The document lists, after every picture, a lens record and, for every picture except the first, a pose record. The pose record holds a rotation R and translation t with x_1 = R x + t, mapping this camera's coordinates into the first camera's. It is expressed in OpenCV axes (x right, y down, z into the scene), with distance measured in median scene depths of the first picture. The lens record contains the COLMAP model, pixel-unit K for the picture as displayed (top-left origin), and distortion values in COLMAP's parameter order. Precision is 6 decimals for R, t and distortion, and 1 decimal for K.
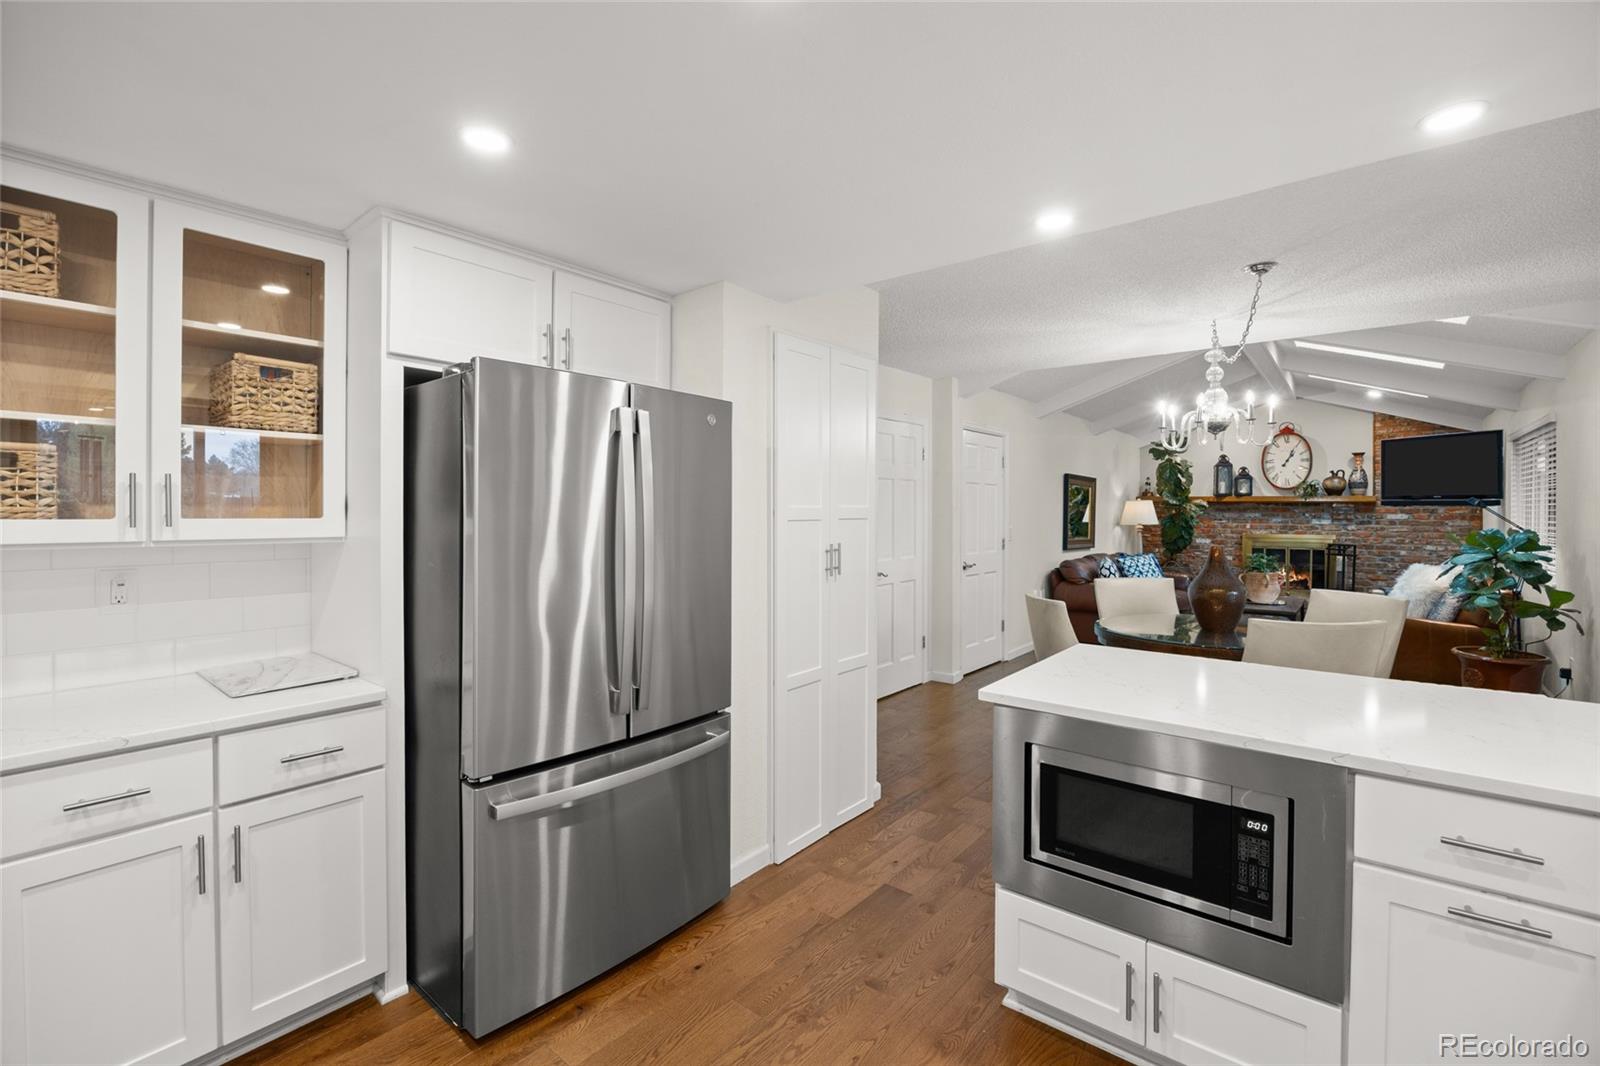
lens RADIAL K [[695.9, 0, 789.5], [0, 695.9, 513.2], [0, 0, 1]] dist [-0.022641, 0.003171]
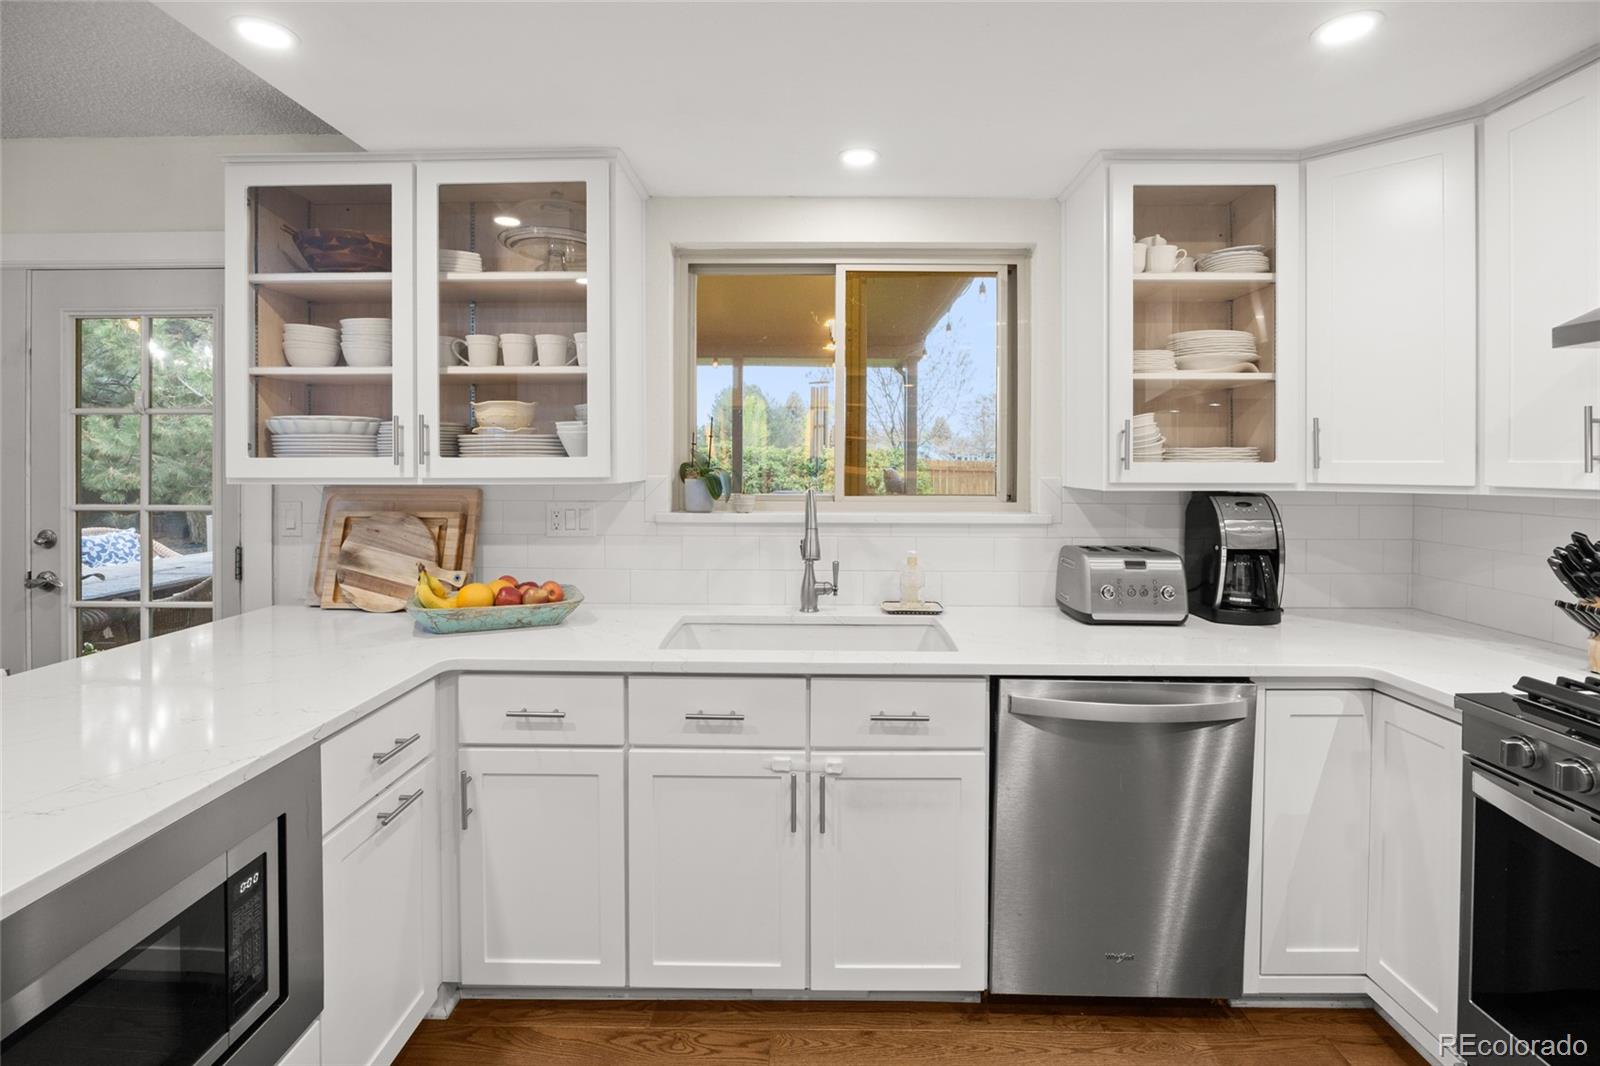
lens RADIAL K [[695.9, 0, 791.6], [0, 695.9, 466.3], [0, 0, 1]] dist [-0.022641, 0.003171]
pose [[-0.623602, -0.012146, 0.781647, -0.035902], [-0.005401, 0.999922, 0.011230, 0.000899], [-0.781723, 0.002781, -0.623619, 0.155123]]
